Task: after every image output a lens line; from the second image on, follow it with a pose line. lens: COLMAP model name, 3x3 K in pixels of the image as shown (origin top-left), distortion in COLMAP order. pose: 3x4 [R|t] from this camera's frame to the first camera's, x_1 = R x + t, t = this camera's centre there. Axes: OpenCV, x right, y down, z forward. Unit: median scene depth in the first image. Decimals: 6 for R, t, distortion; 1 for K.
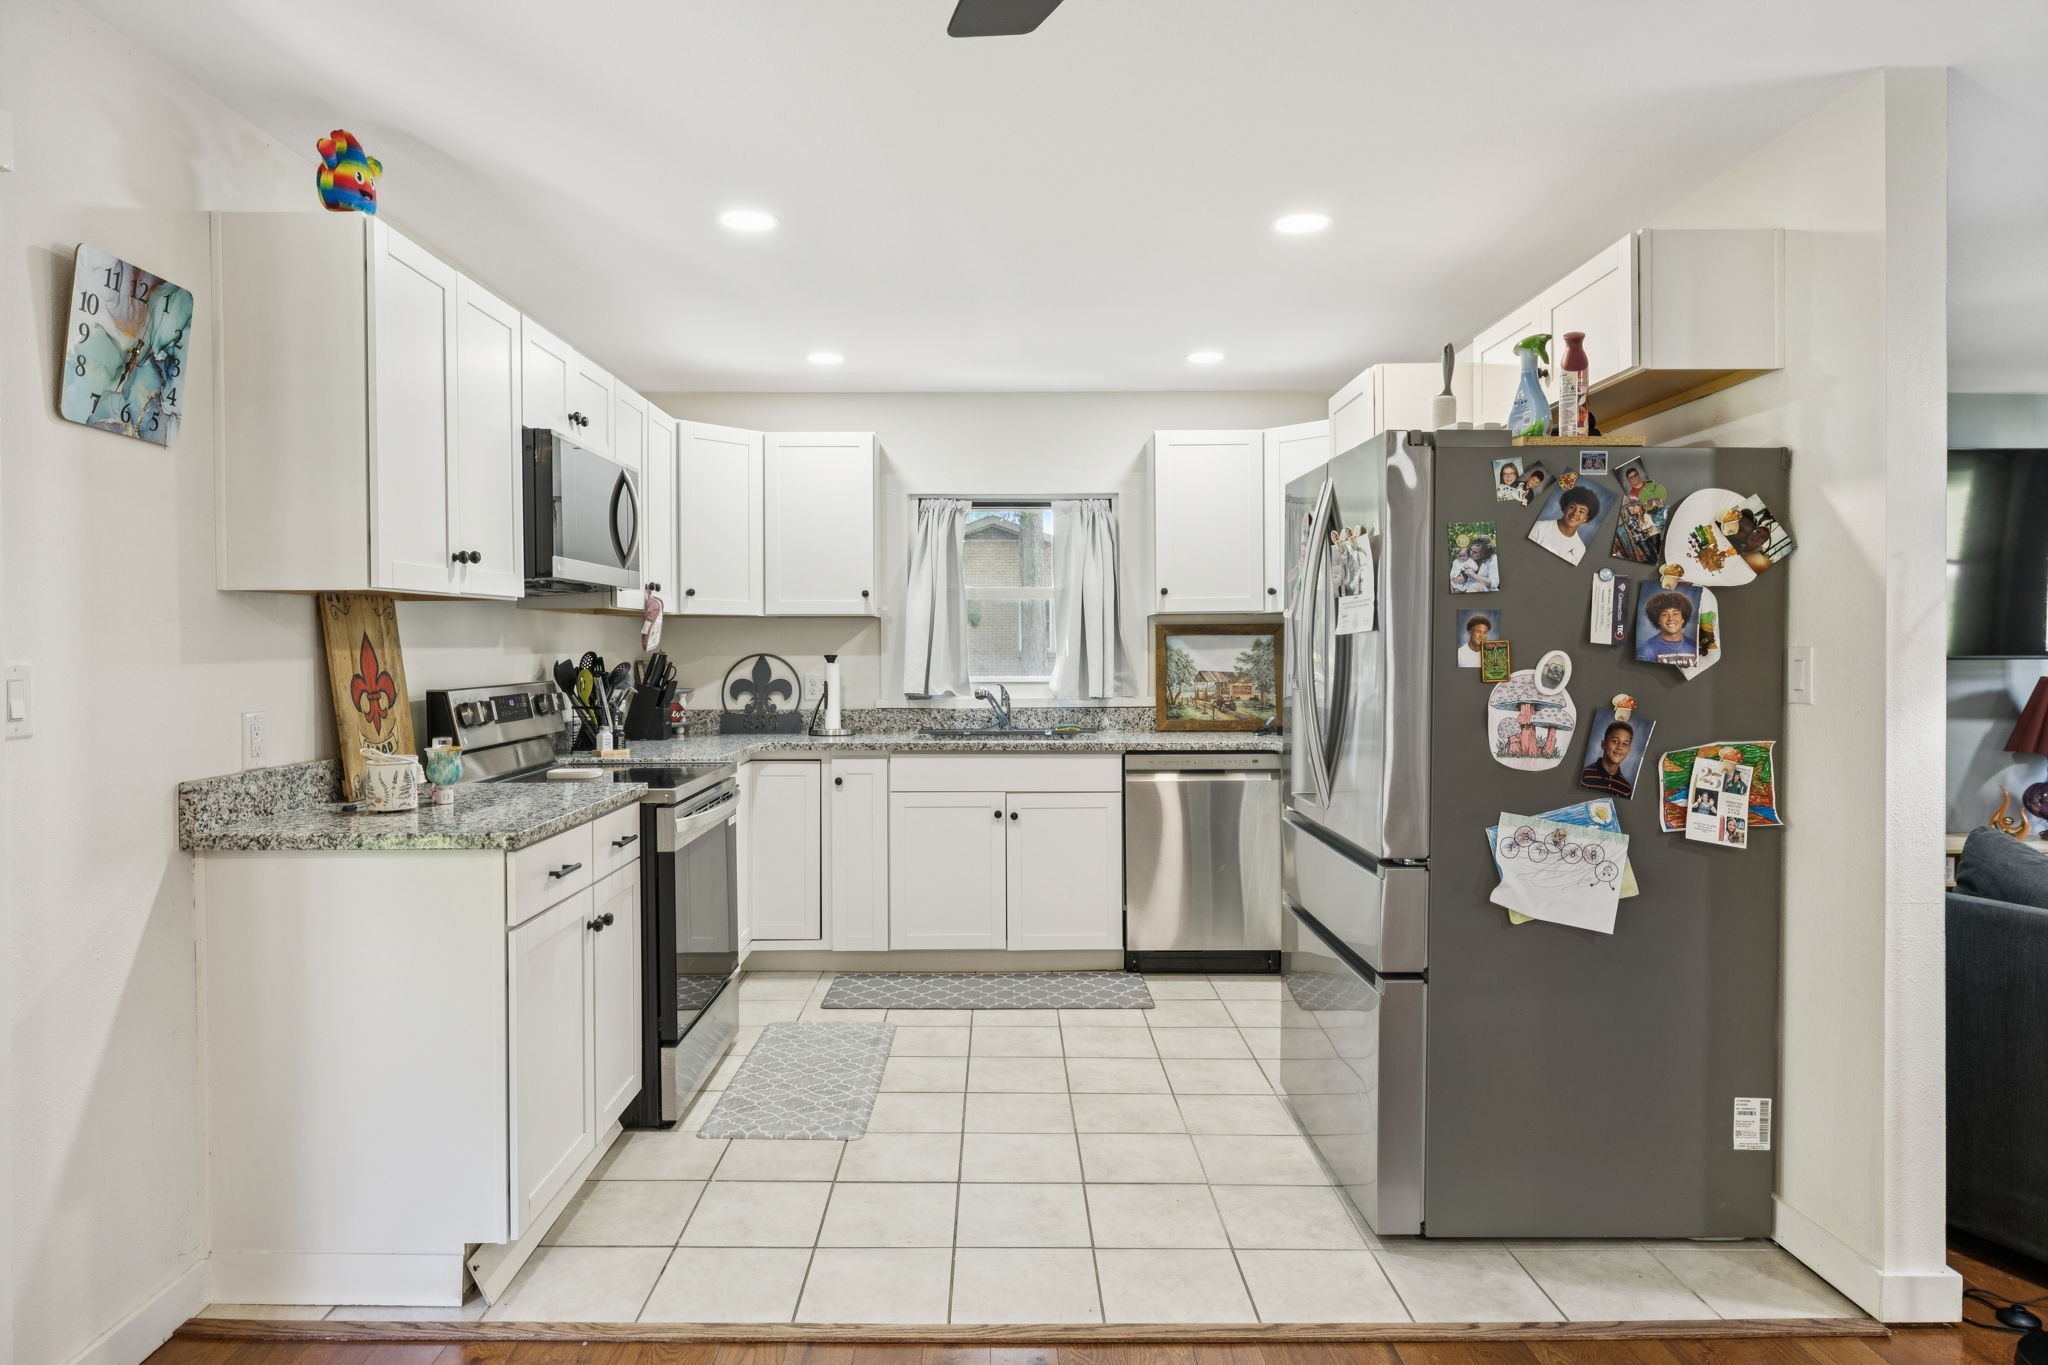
lens RADIAL K [[1227.0, 0, 1011.7], [0, 1227.0, 671.4], [0, 0, 1]] dist [0.000008, 0.000507]
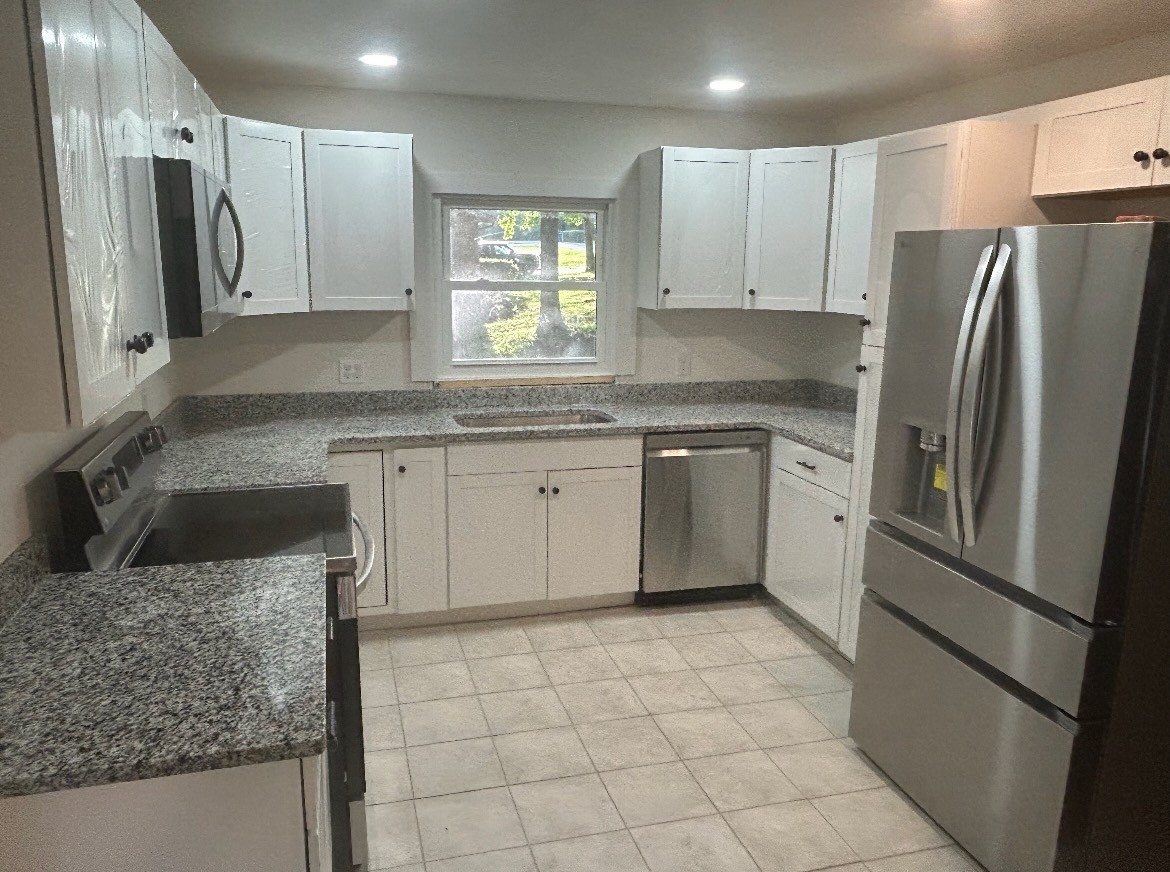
lens RADIAL K [[870.4, 0, 582.4], [0, 870.4, 434.0], [0, 0, 1]] dist [0.030988, -0.000388]
pose [[0.961732, -0.037701, 0.271386, -0.186391], [-0.011840, 0.983844, 0.178635, -0.079235], [-0.273736, -0.175012, 0.945748, 0.209519]]
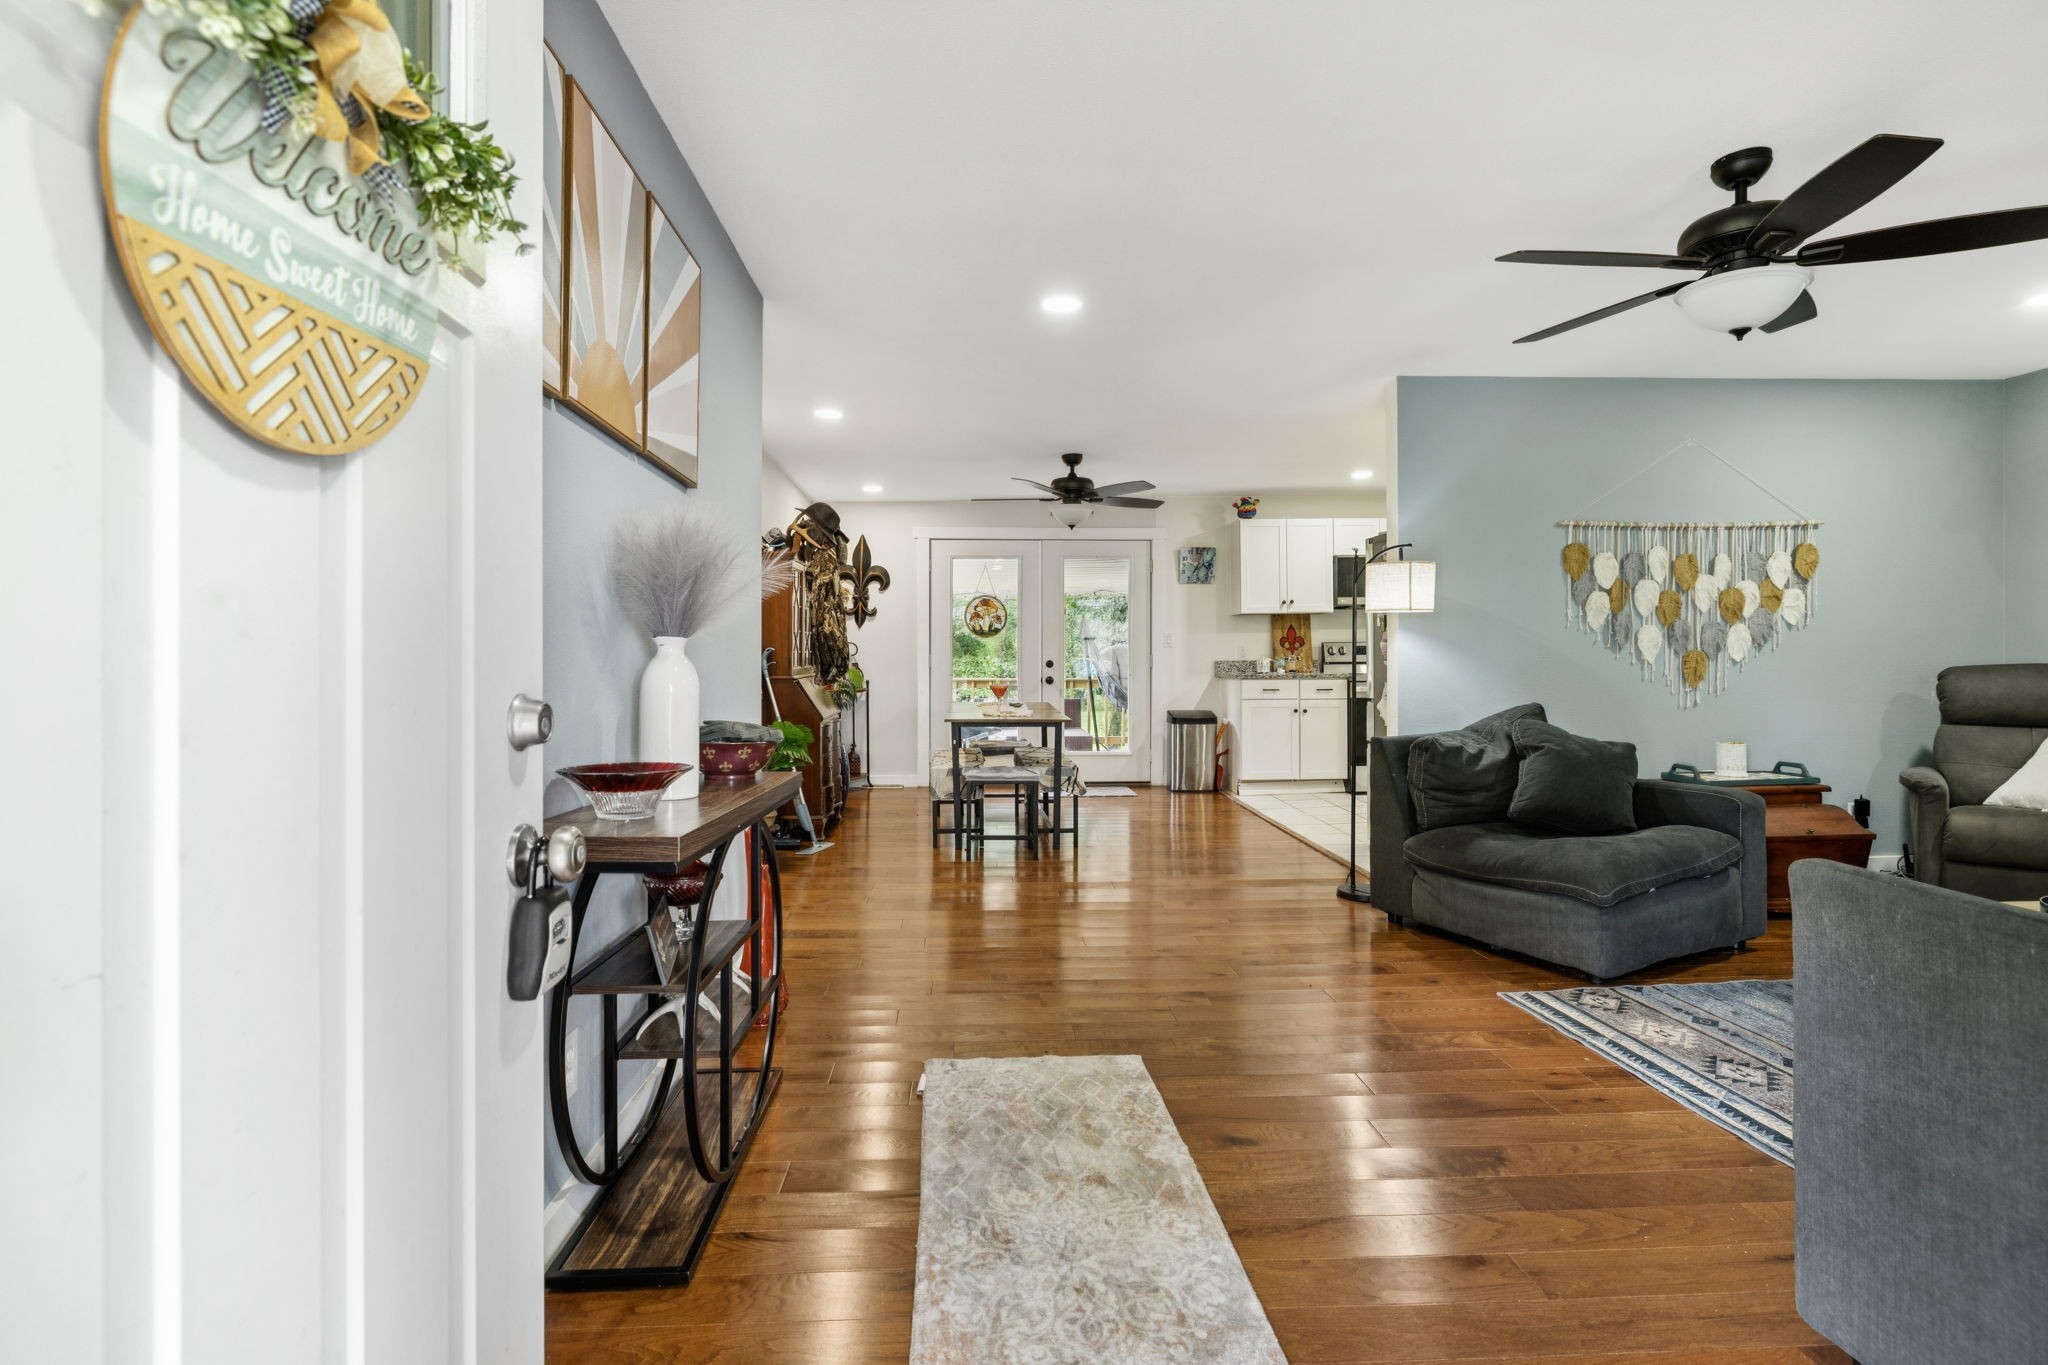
lens RADIAL K [[1071.1, 0, 1024.0], [0, 1071.1, 682.5], [0, 0, 1]] dist [-0.000168, 0.000035]
pose [[0.060618, 0.009607, -0.998115, 1.442981], [-0.018080, 0.999800, 0.008525, 0.069832], [0.997997, 0.017529, 0.060779, 0.046390]]
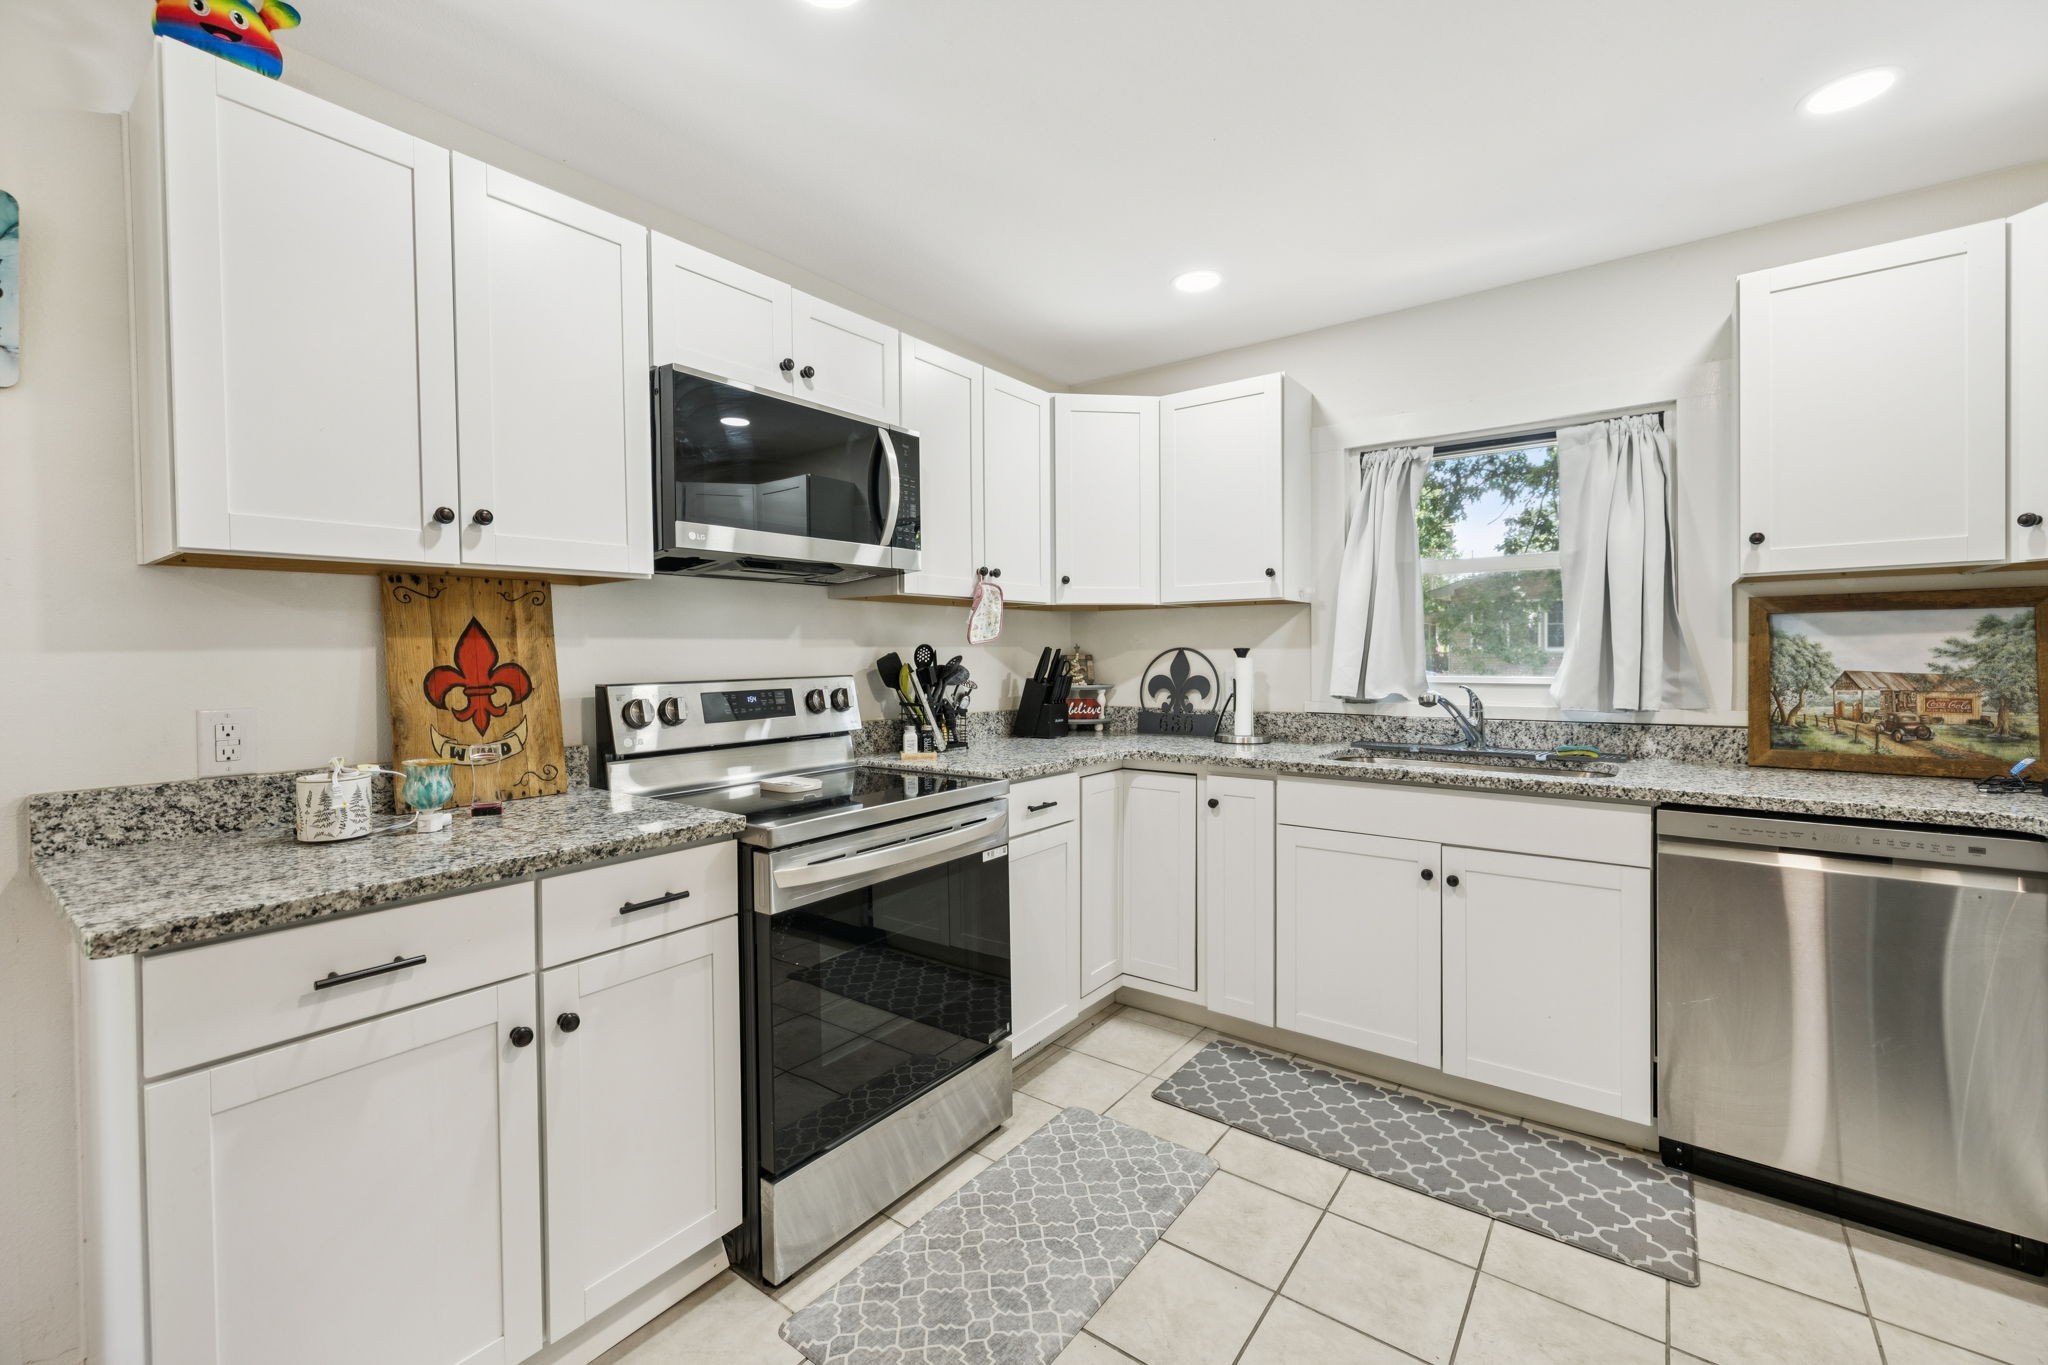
lens RADIAL K [[855.6, 0, 1011.3], [0, 855.6, 668.6], [0, 0, 1]] dist [0.000977, 0.000074]
pose [[0.789951, 0.007766, -0.613120, 0.094163], [-0.006721, 0.999969, 0.004007, -0.000593], [0.613133, 0.000955, 0.789979, 0.449242]]
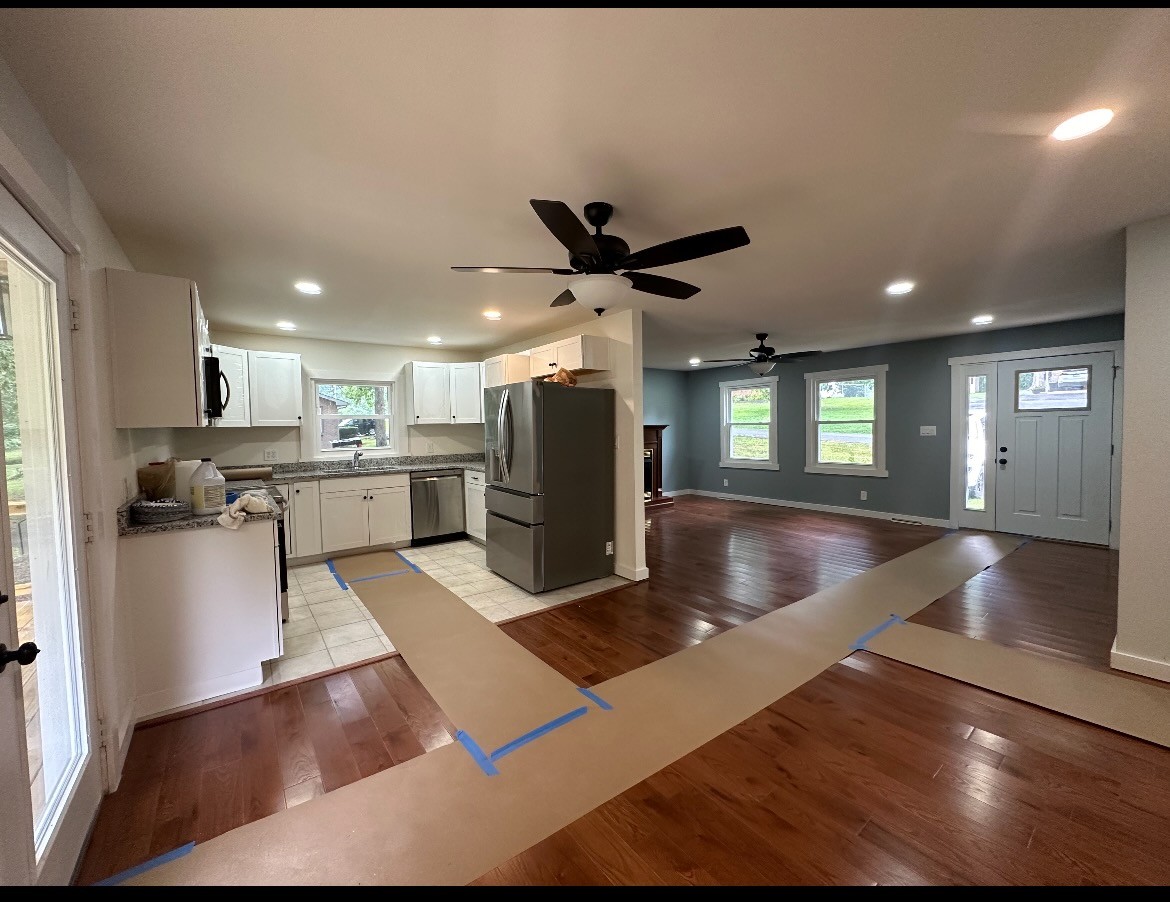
lens RADIAL K [[467.0, 0, 584.7], [0, 467.0, 447.6], [0, 0, 1]] dist [-0.000085, 0.000012]
pose [[0.800717, -0.040059, 0.597702, -0.228831], [0.026809, 0.999158, 0.031051, -0.015636], [-0.598443, -0.008839, 0.801117, -0.137062]]
